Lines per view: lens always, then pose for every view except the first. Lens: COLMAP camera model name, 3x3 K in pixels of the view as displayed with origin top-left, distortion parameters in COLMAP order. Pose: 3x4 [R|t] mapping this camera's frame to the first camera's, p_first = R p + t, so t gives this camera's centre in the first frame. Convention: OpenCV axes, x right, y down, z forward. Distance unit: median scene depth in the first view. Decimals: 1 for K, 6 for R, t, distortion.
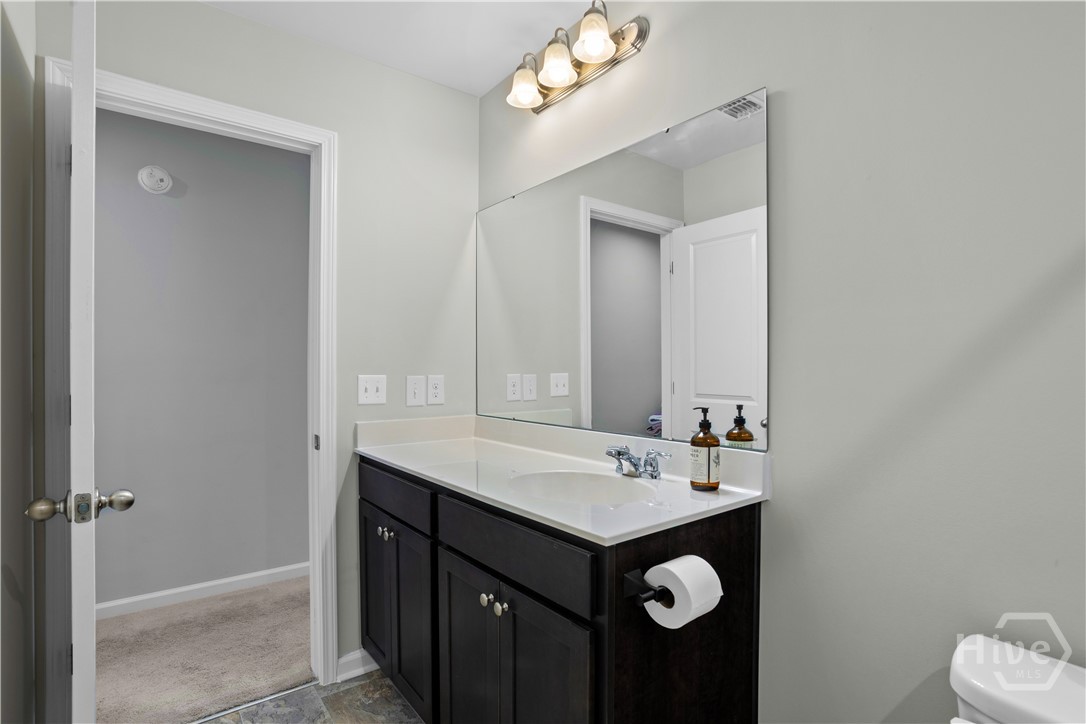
lens RADIAL K [[528.0, 0, 542.0], [0, 528.0, 370.2], [0, 0, 1]] dist [-0.046038, 0.032160]
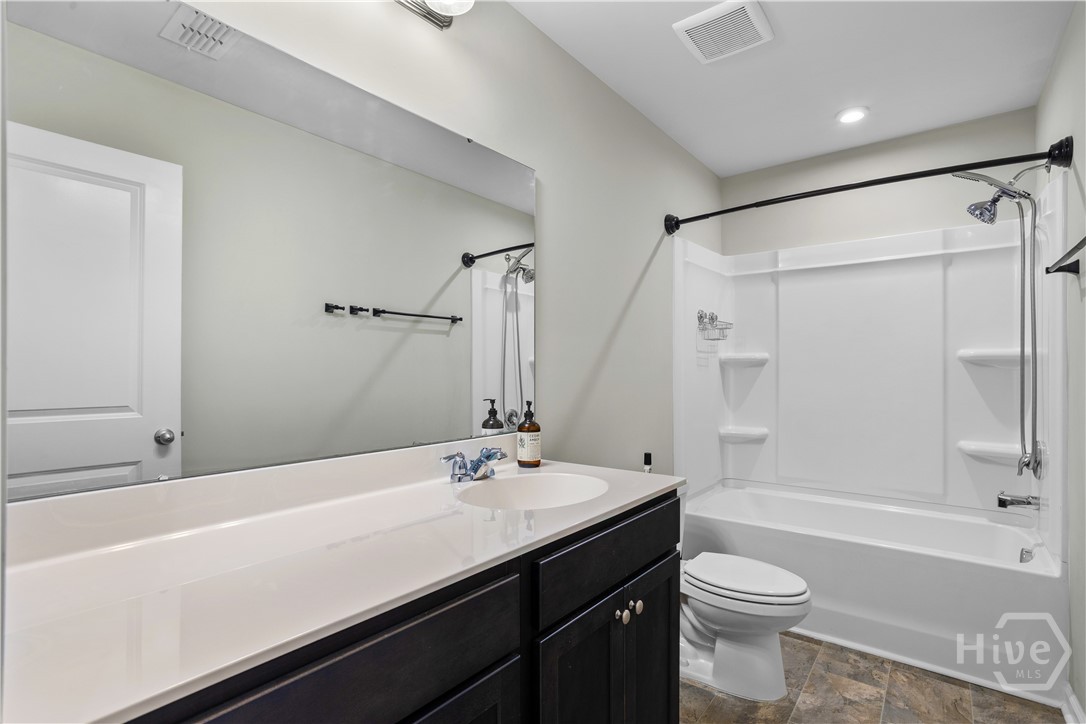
lens RADIAL K [[528.0, 0, 542.0], [0, 528.0, 370.2], [0, 0, 1]] dist [-0.046038, 0.032160]
pose [[-0.229808, -0.008634, 0.973198, -0.826079], [0.008822, 0.999901, 0.010954, -0.001869], [-0.973196, 0.011103, -0.229709, 1.157809]]
